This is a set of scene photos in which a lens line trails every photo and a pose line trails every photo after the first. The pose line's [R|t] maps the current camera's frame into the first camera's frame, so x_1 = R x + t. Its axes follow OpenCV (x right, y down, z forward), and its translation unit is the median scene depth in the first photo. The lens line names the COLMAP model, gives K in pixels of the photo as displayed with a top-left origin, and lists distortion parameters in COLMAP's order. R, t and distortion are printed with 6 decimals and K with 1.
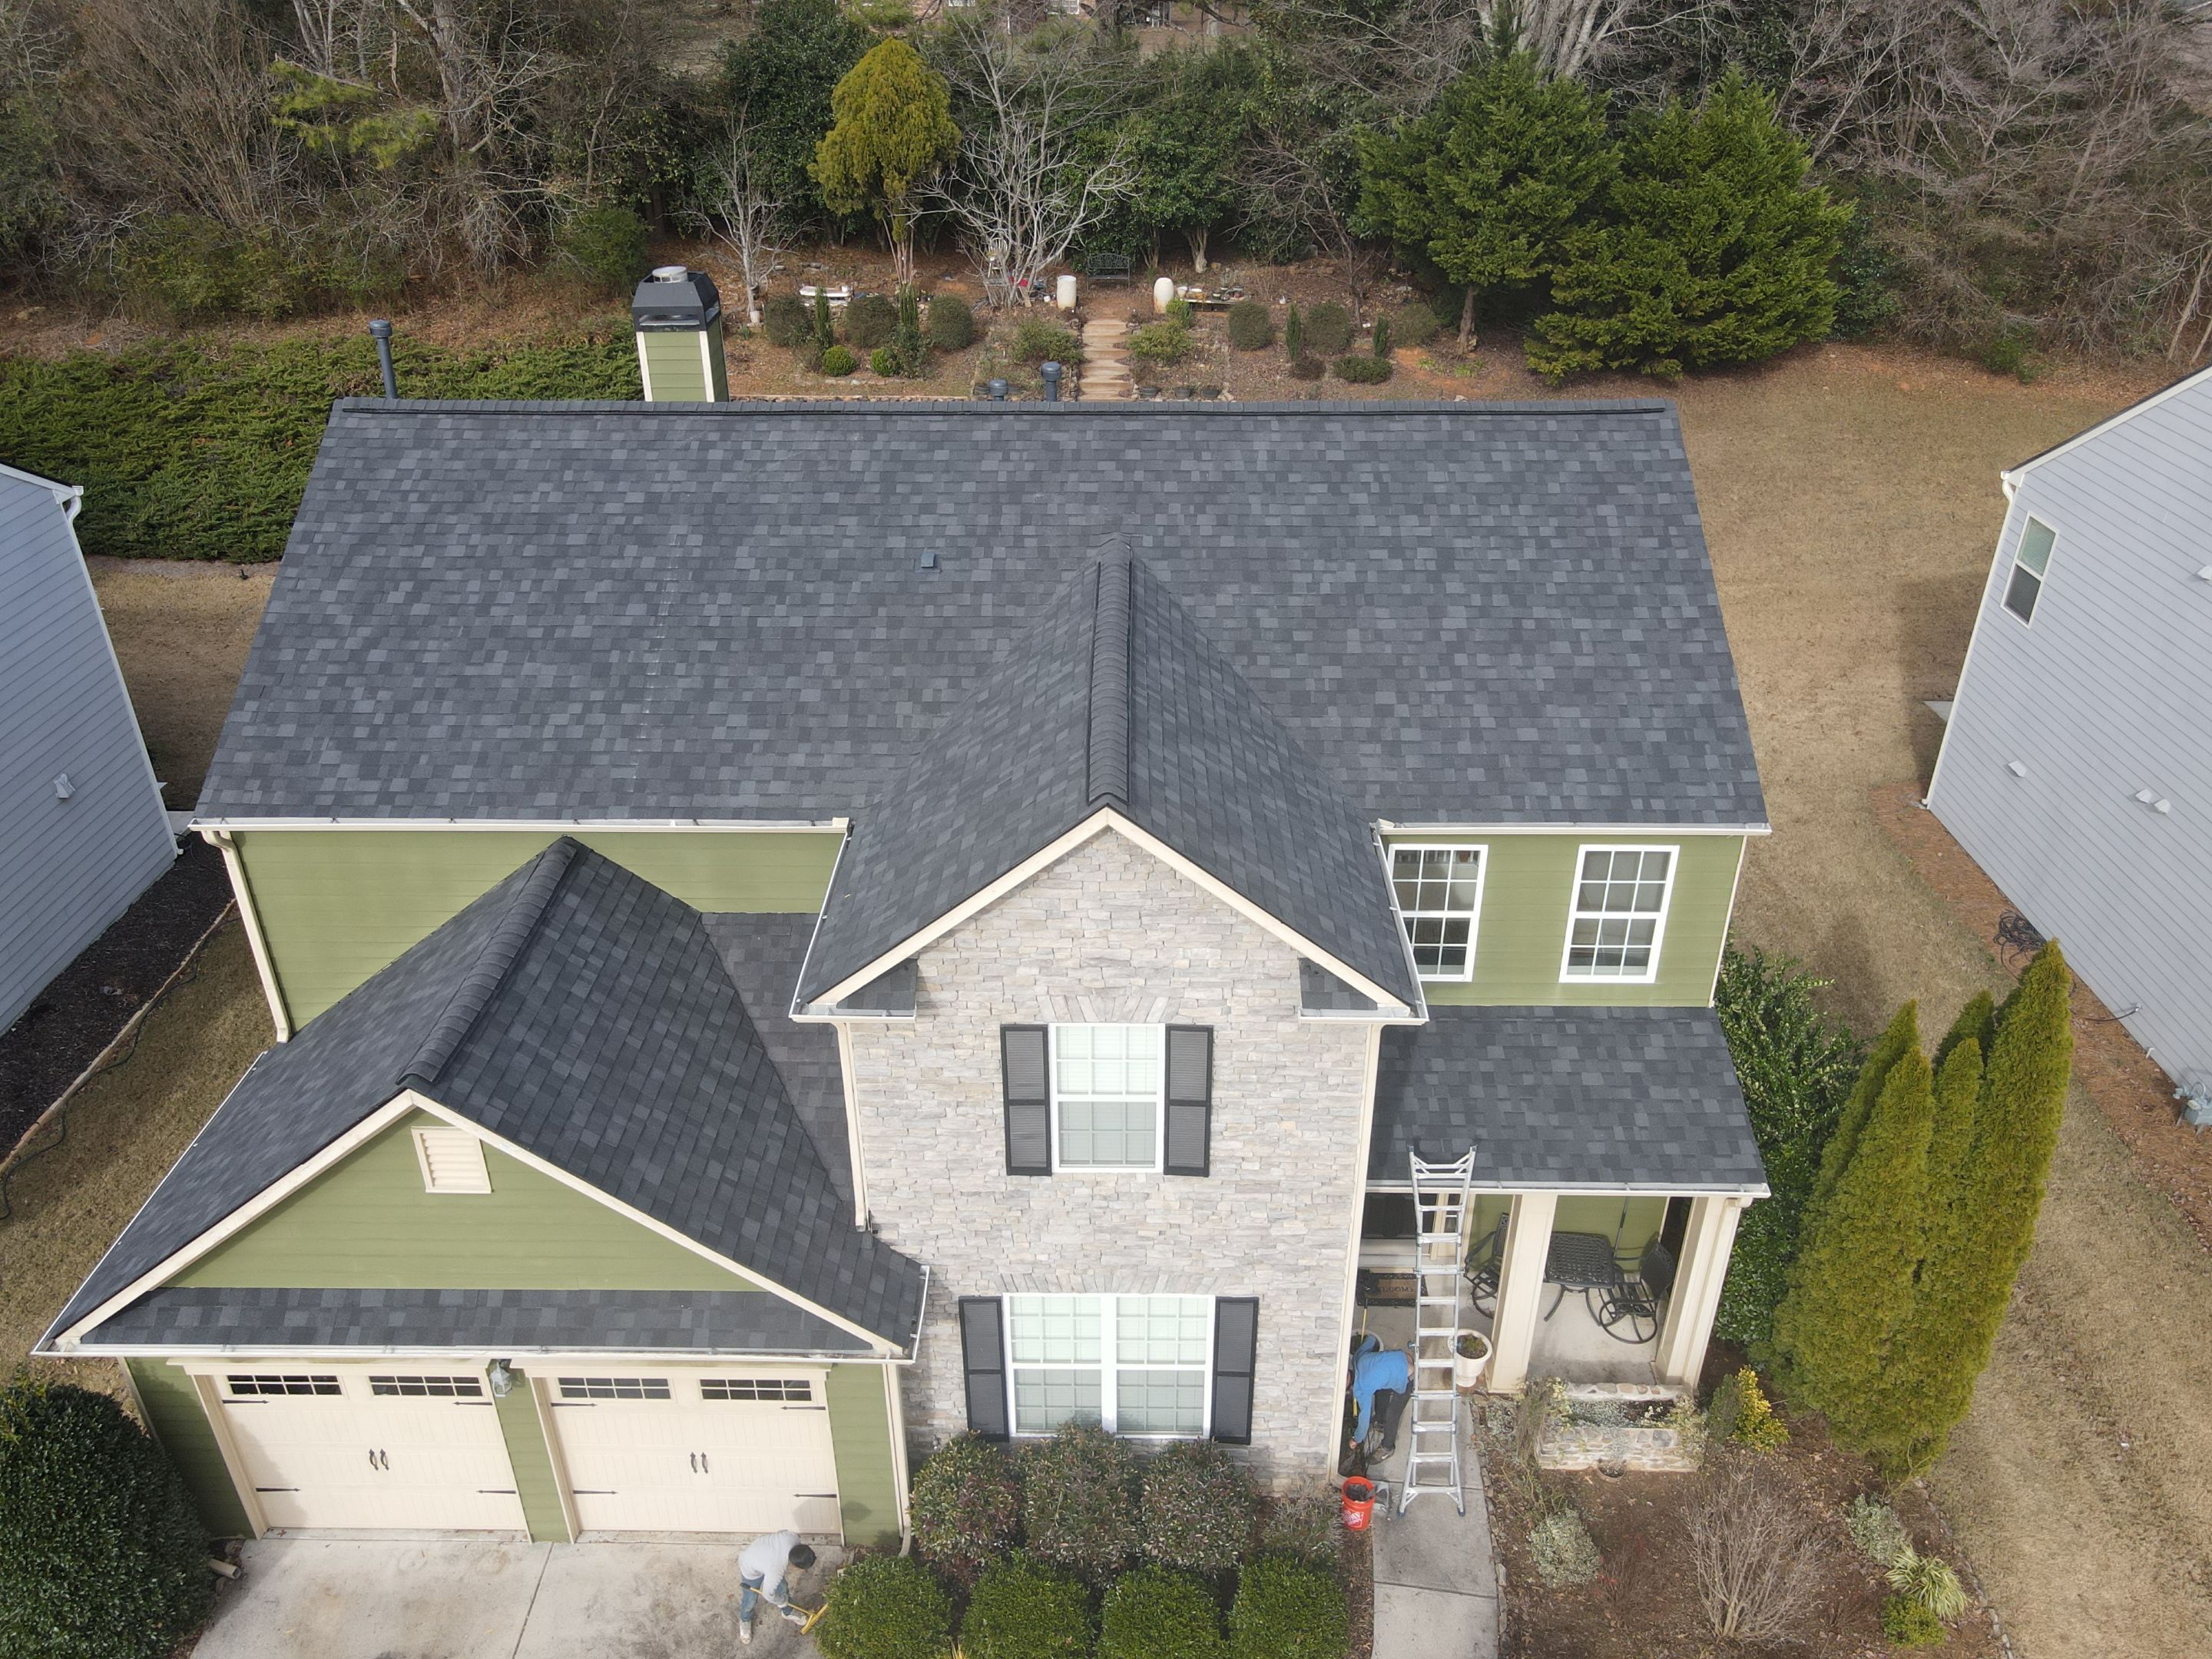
lens RADIAL K [[1612.1, 0, 1104.0], [0, 1612.1, 822.2], [0, 0, 1]] dist [0.005633, 0.011226]
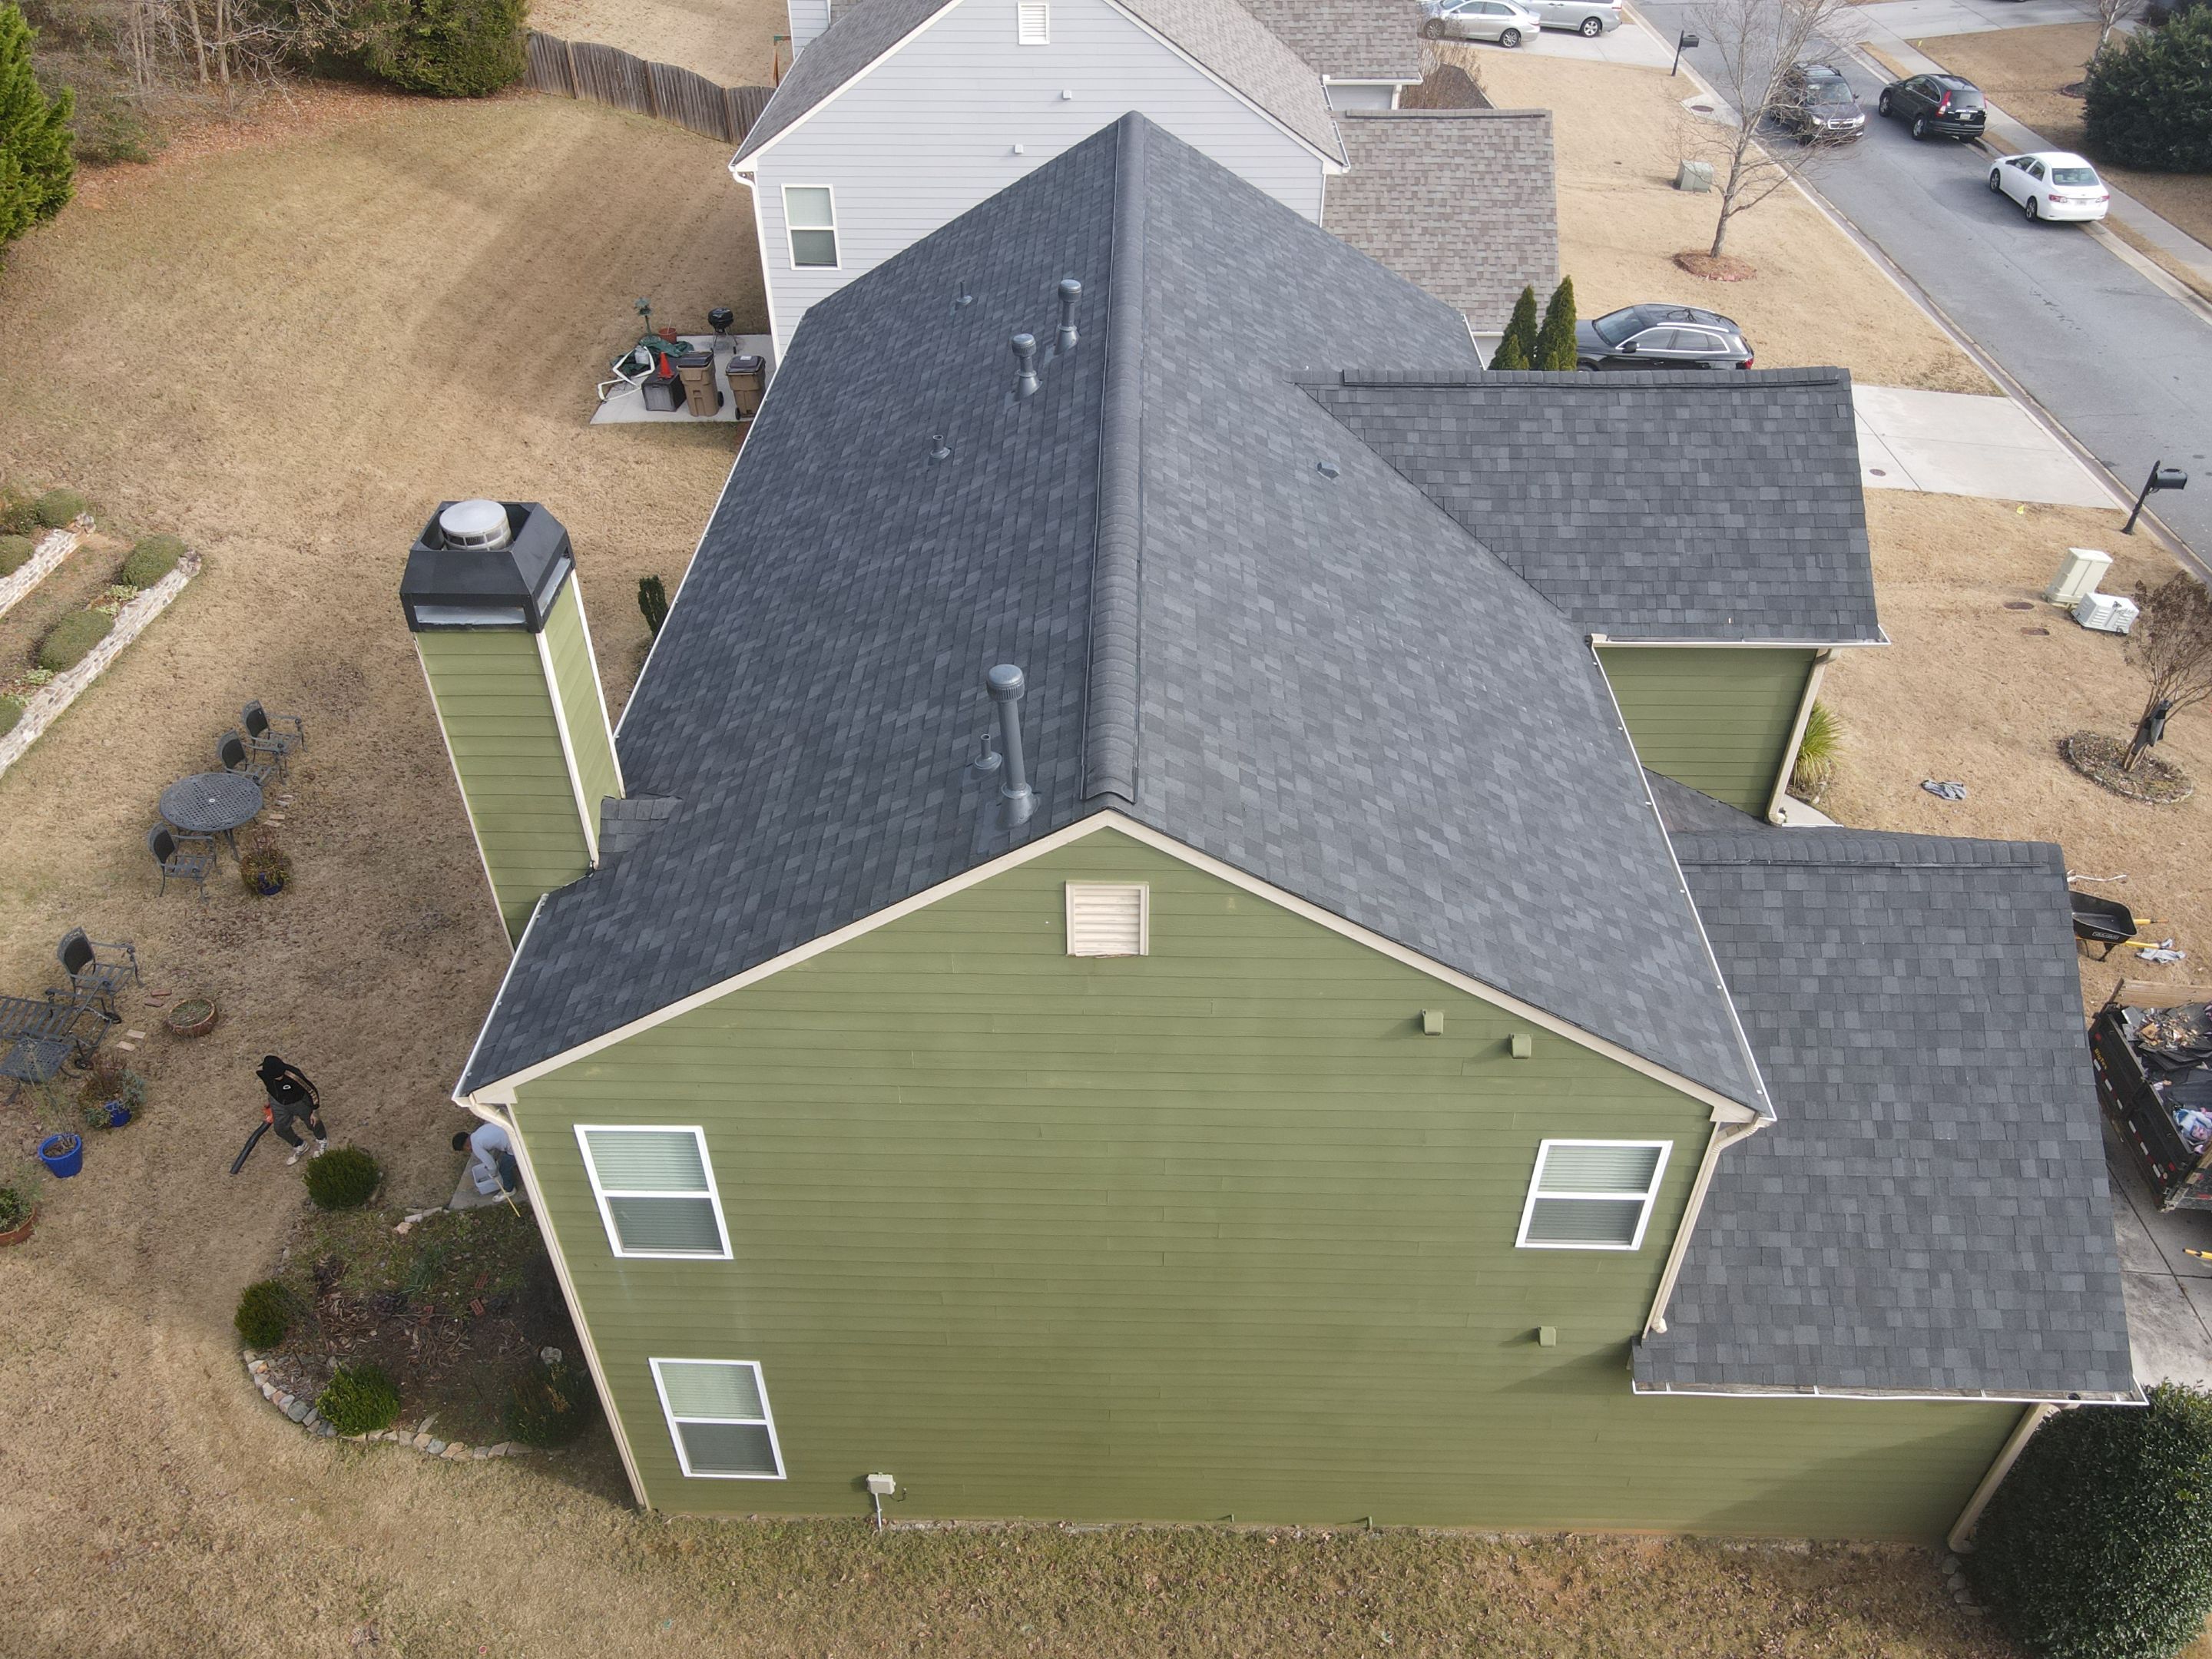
lens RADIAL K [[1612.1, 0, 1107.4], [0, 1612.1, 817.0], [0, 0, 1]] dist [0.005633, 0.011226]
pose [[0.005703, -0.622723, 0.782421, -1.073573], [0.493007, 0.682485, 0.539591, -0.656681], [-0.870006, 0.382662, 0.310899, 0.987129]]
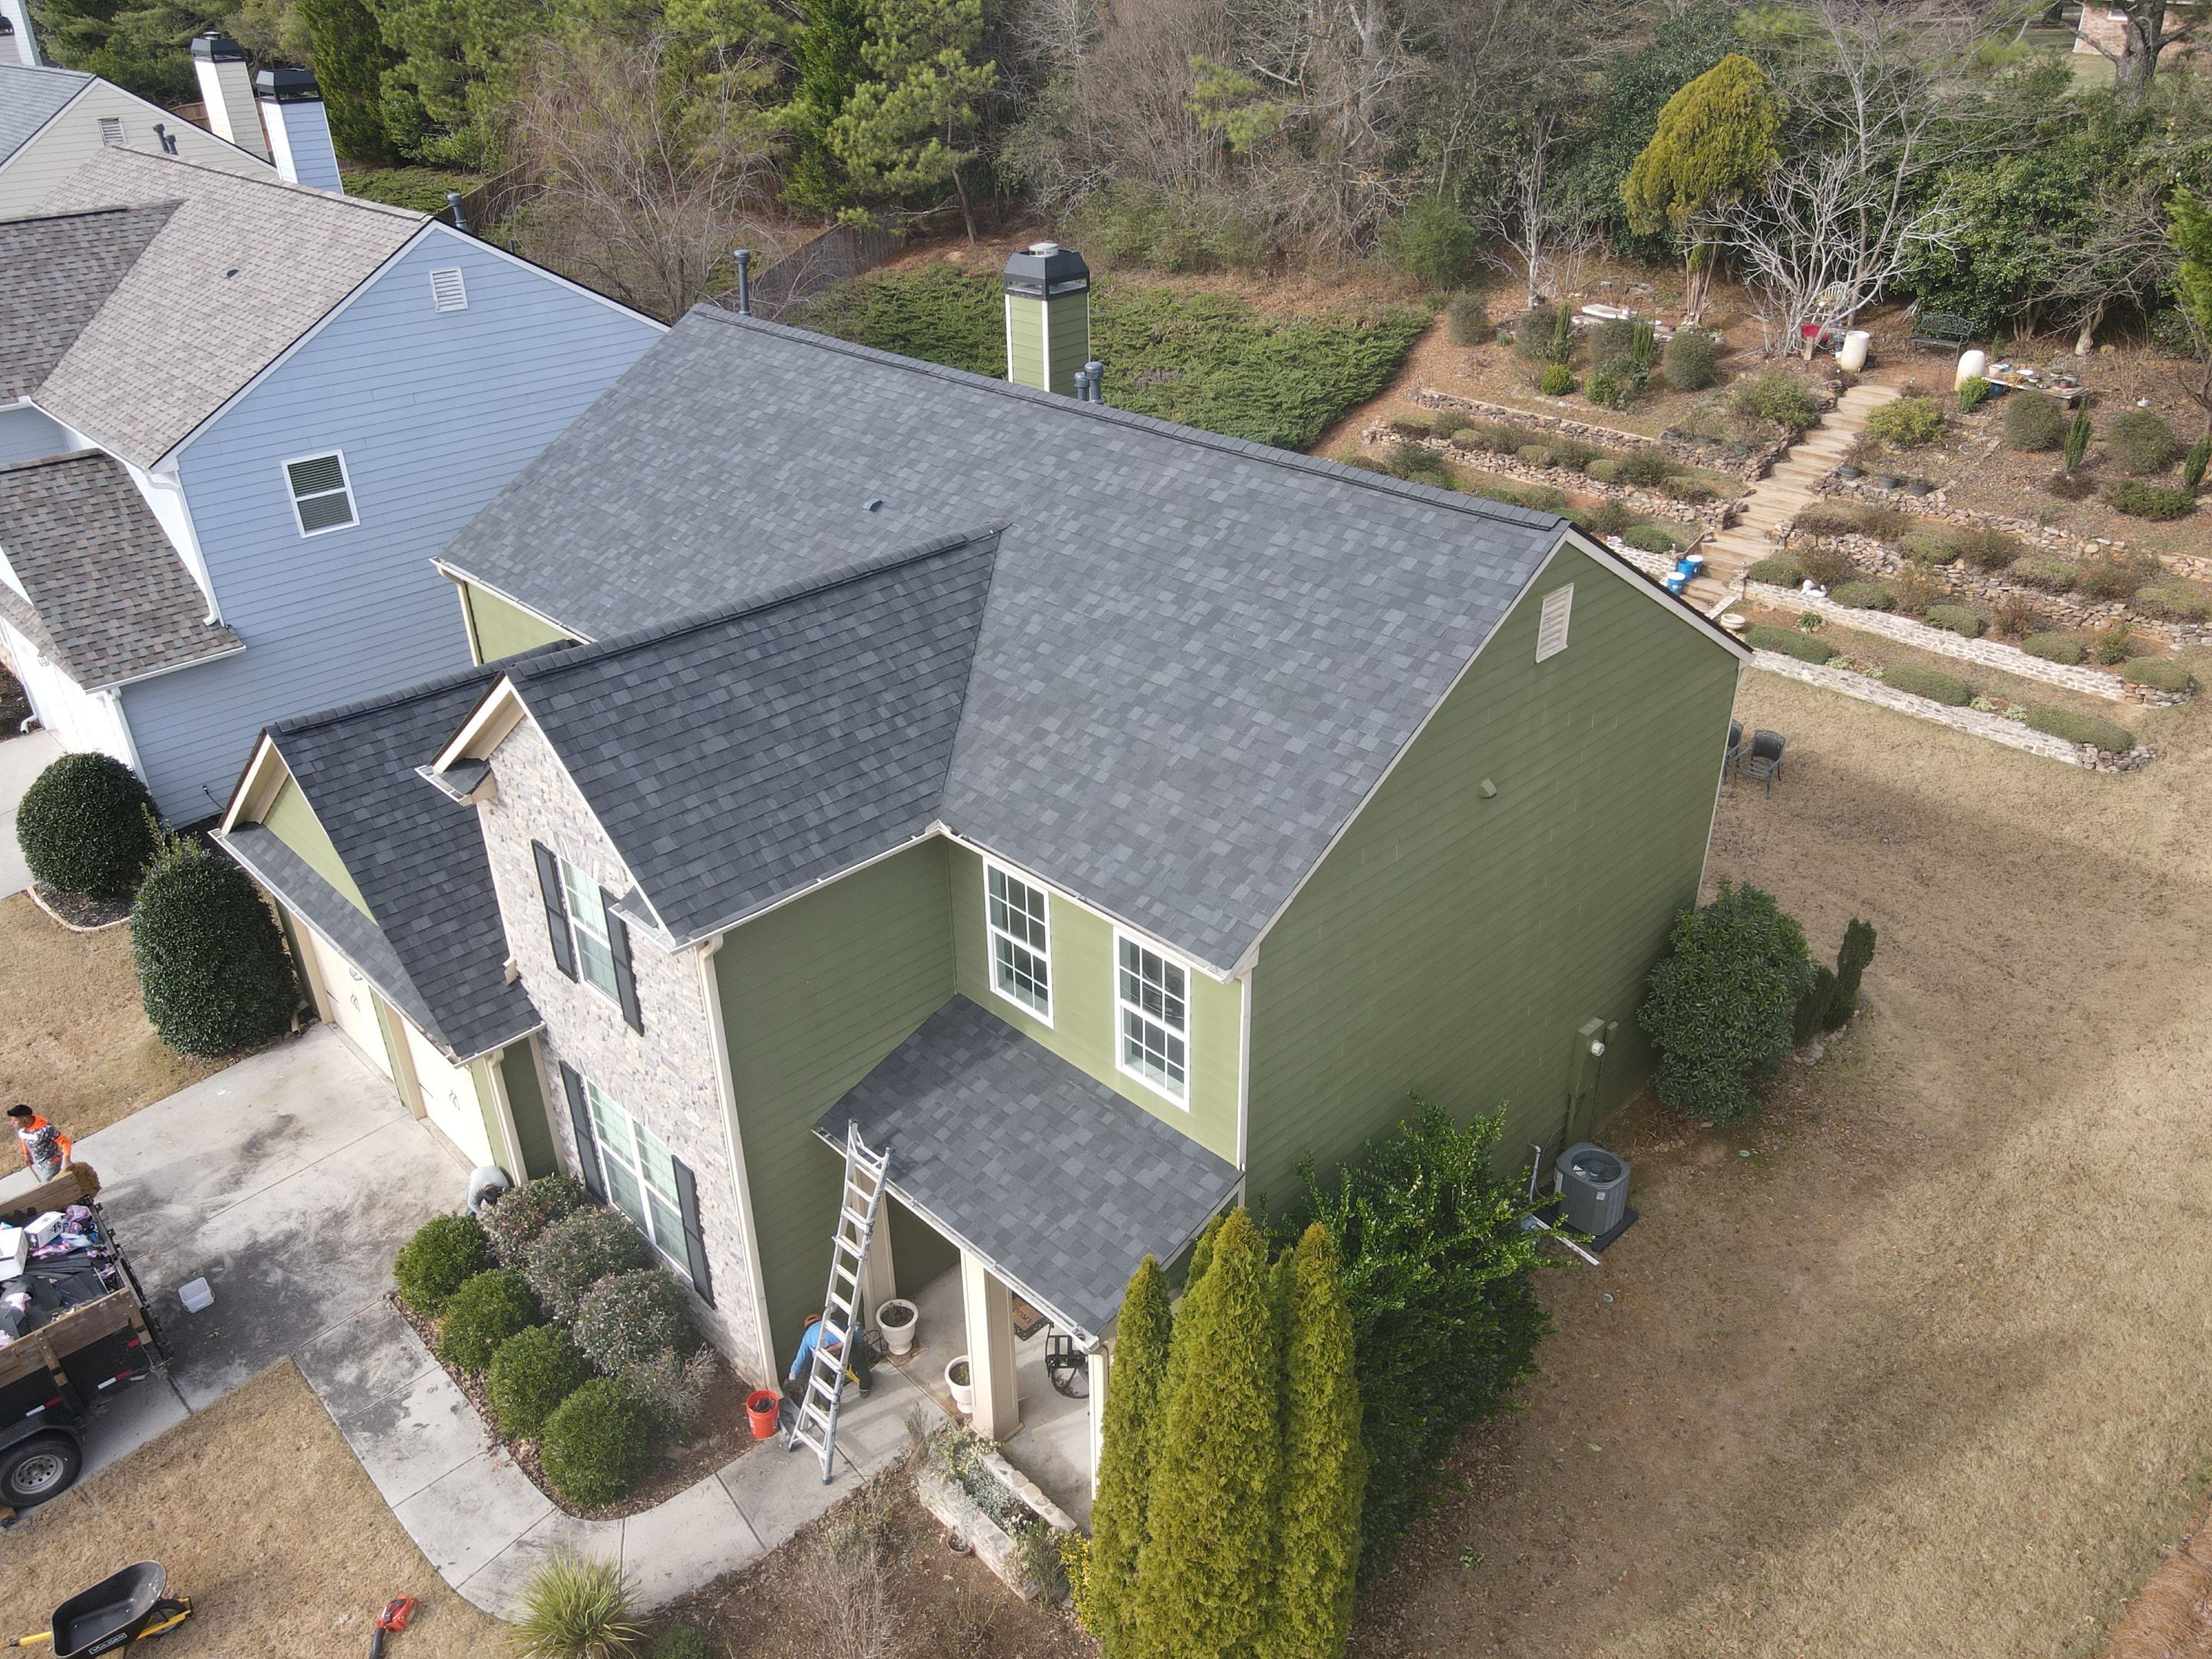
lens RADIAL K [[1612.1, 0, 1109.7], [0, 1612.1, 824.7], [0, 0, 1]] dist [0.005633, 0.011226]
pose [[0.713870, 0.334627, -0.615154, 0.874425], [-0.334208, 0.934747, 0.120638, -0.158253], [0.615382, 0.119470, 0.779123, 0.259975]]
